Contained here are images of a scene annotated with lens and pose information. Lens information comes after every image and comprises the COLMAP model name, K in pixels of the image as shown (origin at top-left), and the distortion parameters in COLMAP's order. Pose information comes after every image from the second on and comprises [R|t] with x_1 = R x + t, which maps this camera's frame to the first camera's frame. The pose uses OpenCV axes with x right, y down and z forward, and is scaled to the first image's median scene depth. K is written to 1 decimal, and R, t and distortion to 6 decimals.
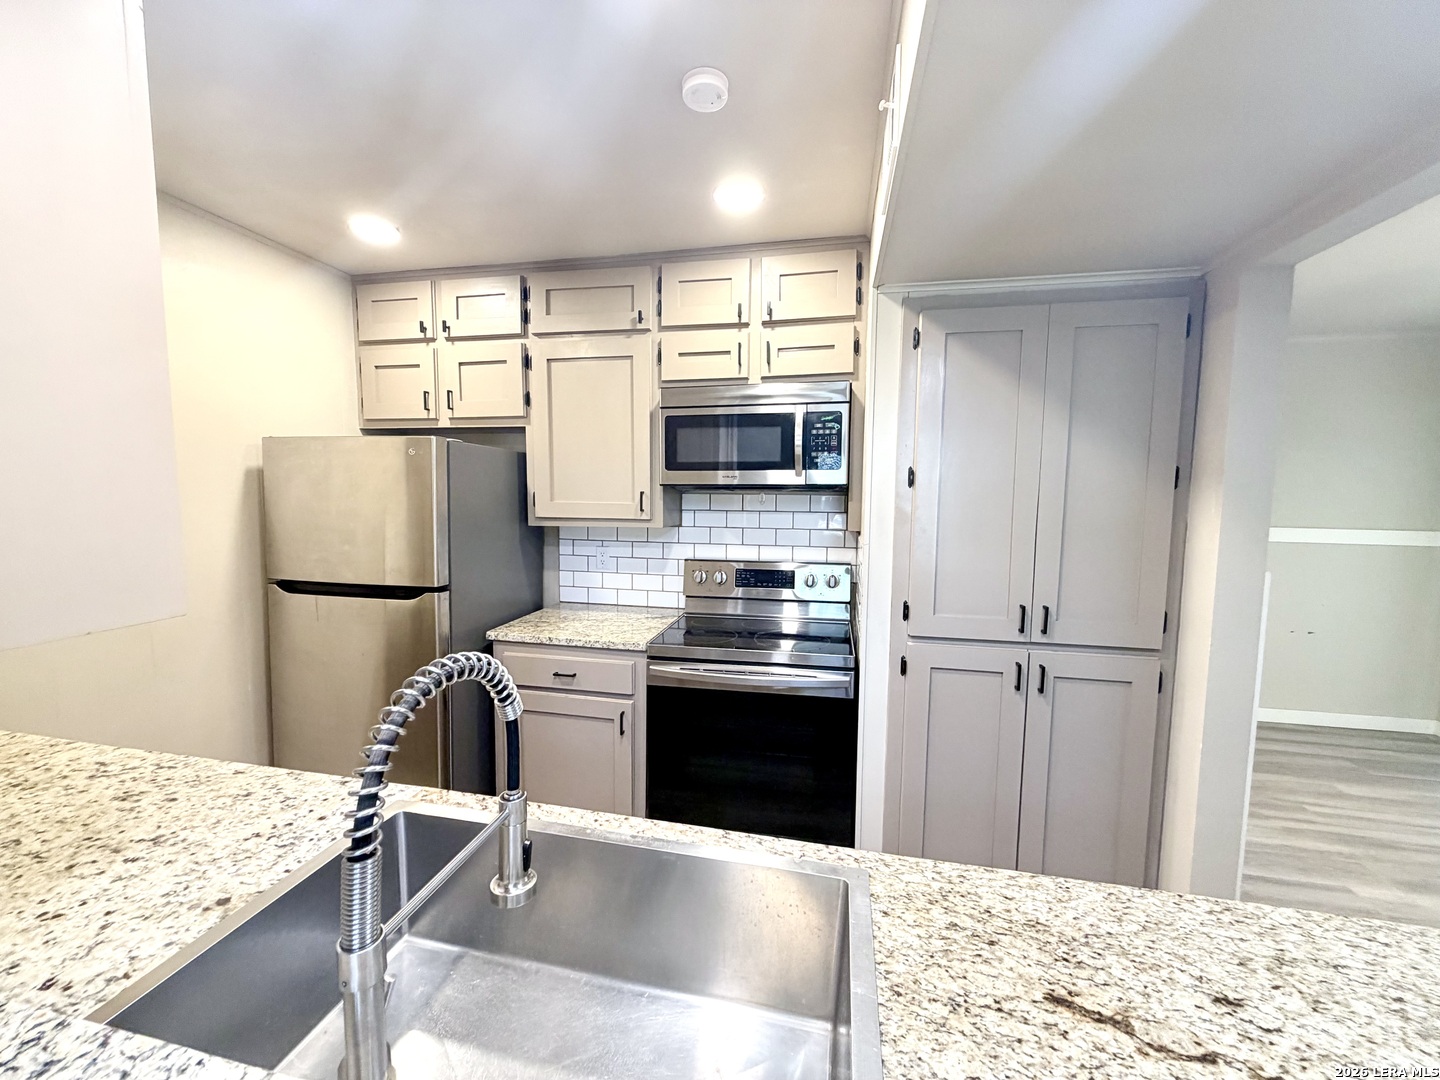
lens RADIAL K [[572.3, 0, 718.9], [0, 572.3, 538.1], [0, 0, 1]] dist [0.001376, 0.000048]
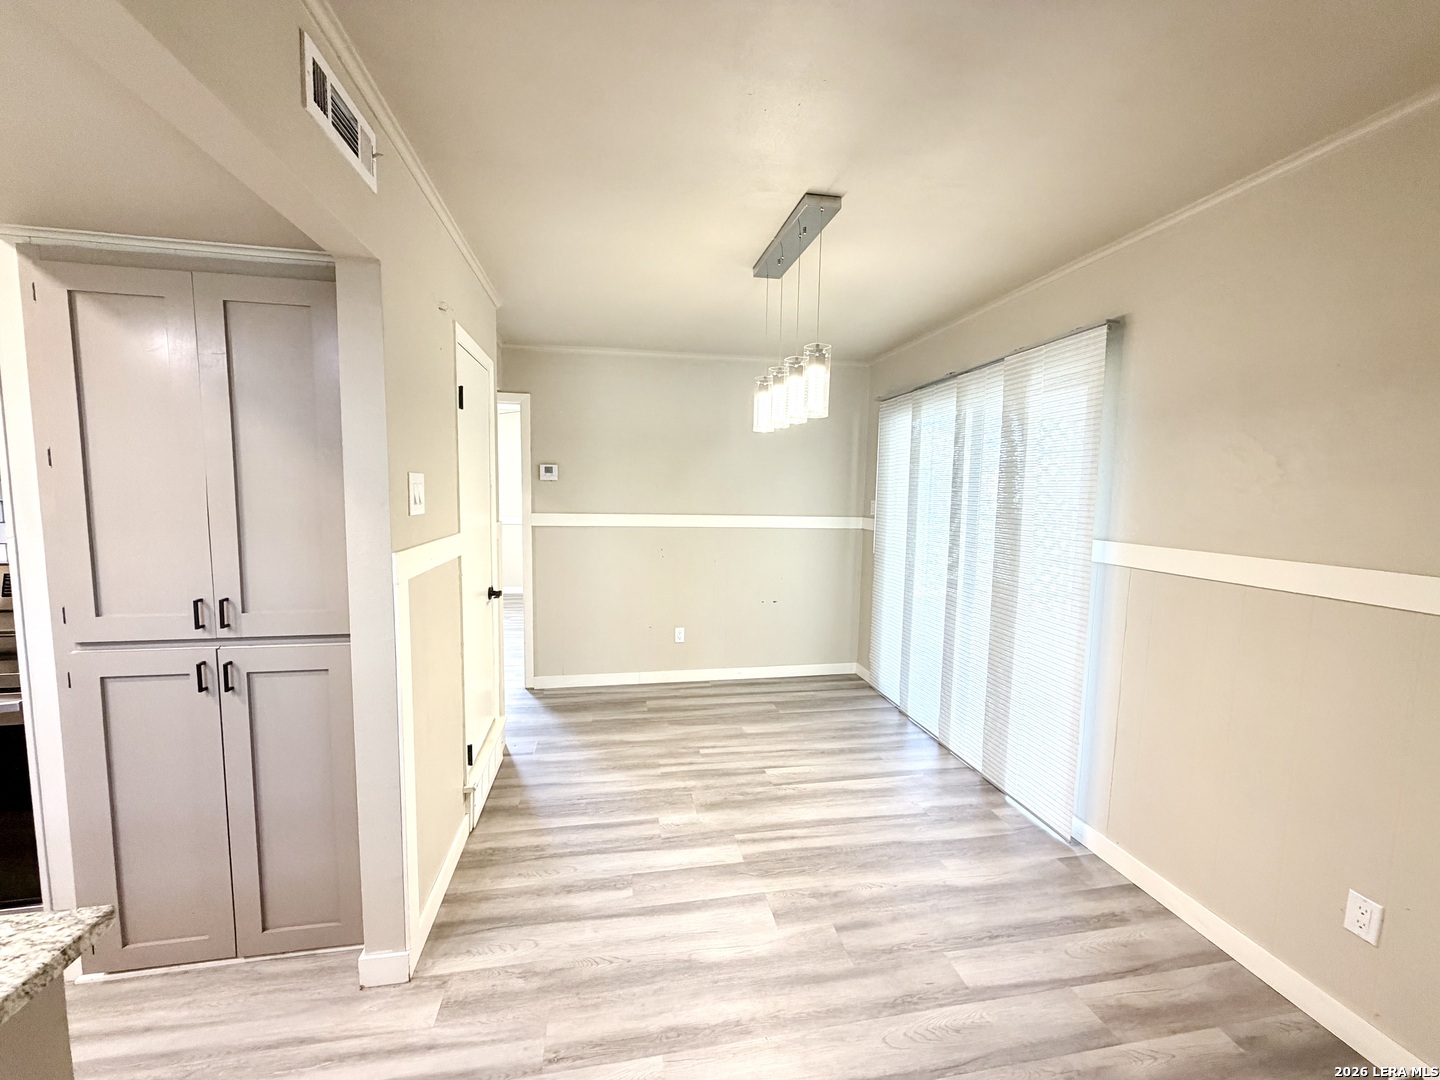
lens RADIAL K [[572.3, 0, 717.5], [0, 572.3, 536.7], [0, 0, 1]] dist [0.001376, 0.000048]
pose [[0.926766, -0.028043, 0.374590, 0.678701], [0.028137, 0.999590, 0.005217, 0.025752], [-0.374583, 0.005705, 0.927176, -0.116302]]
